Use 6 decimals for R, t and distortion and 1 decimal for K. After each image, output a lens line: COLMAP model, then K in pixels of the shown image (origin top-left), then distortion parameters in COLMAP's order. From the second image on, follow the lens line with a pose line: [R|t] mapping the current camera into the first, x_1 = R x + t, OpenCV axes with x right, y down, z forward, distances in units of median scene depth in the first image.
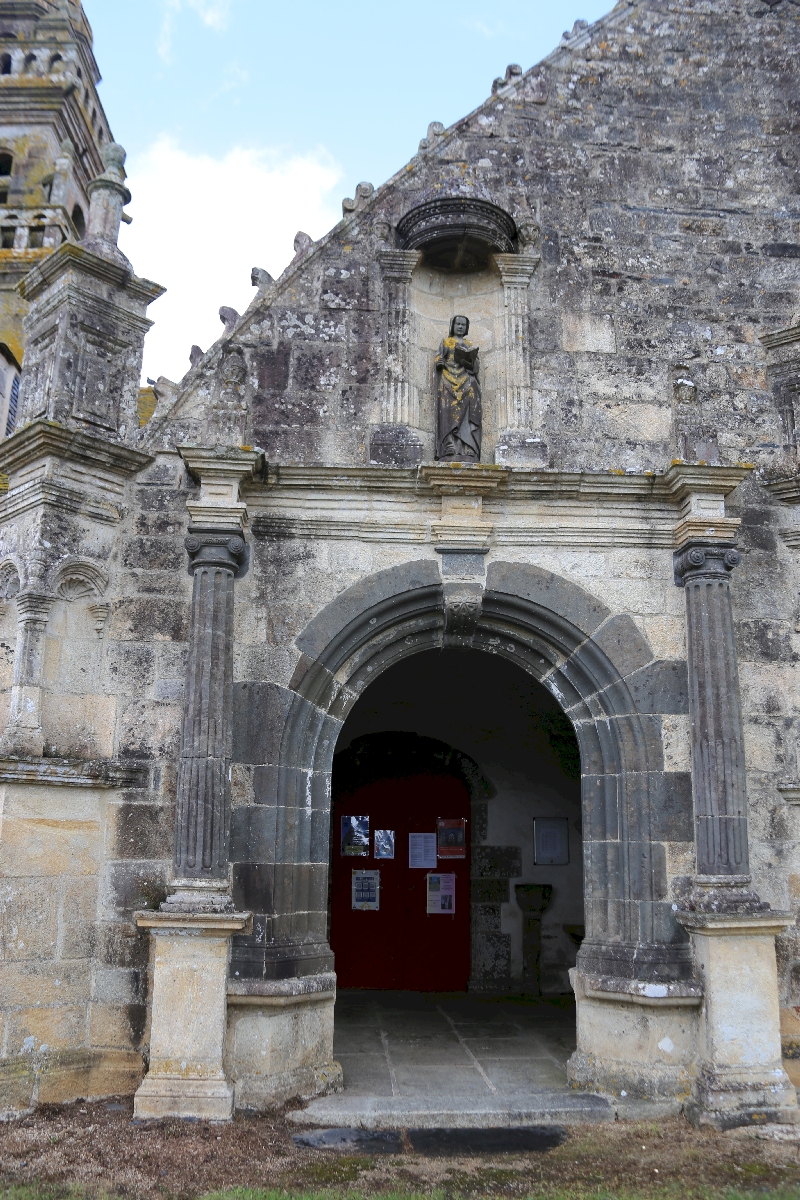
lens RADIAL K [[978.2, 0, 391.7], [0, 978.2, 607.0], [0, 0, 1]] dist [-0.152832, 0.116746]
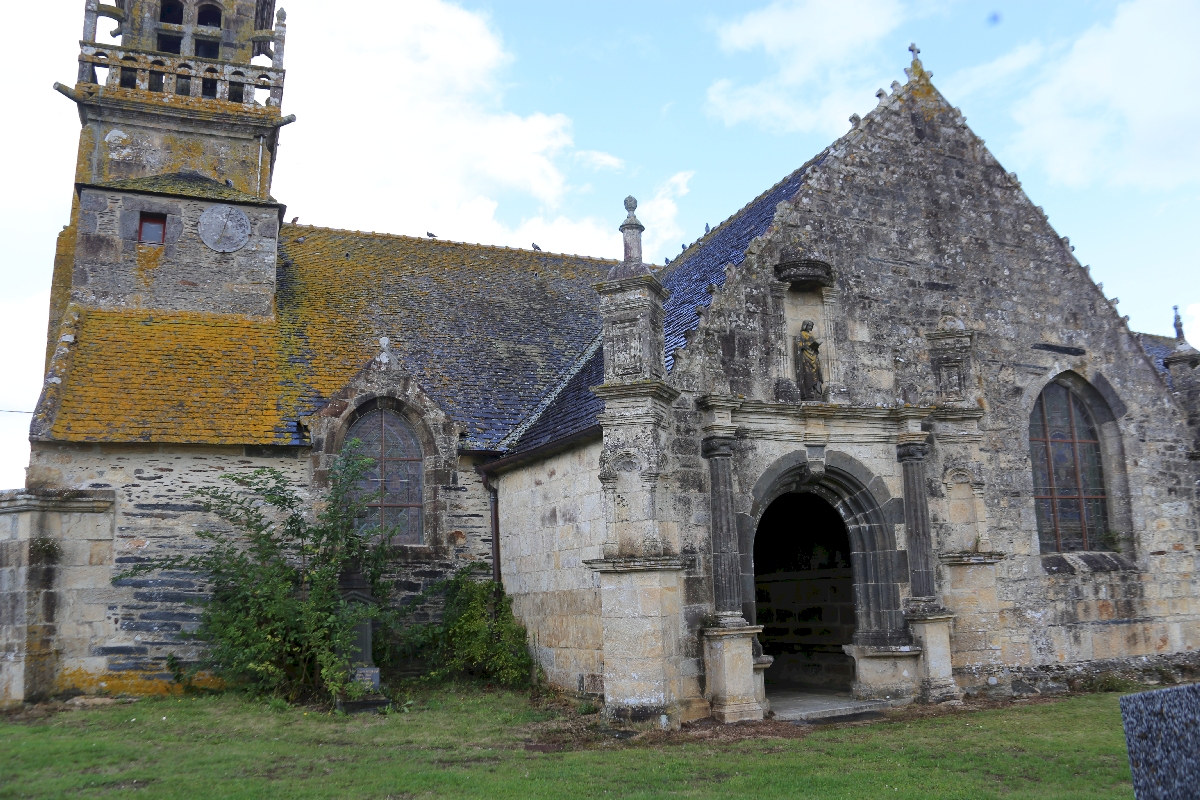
lens RADIAL K [[978.2, 0, 597.3], [0, 978.2, 406.3], [0, 0, 1]] dist [-0.152832, 0.116746]
pose [[0.929220, 0.026149, 0.368600, -1.082505], [-0.045496, 0.998000, 0.043894, -0.203766], [-0.366715, -0.057557, 0.928551, -0.695134]]
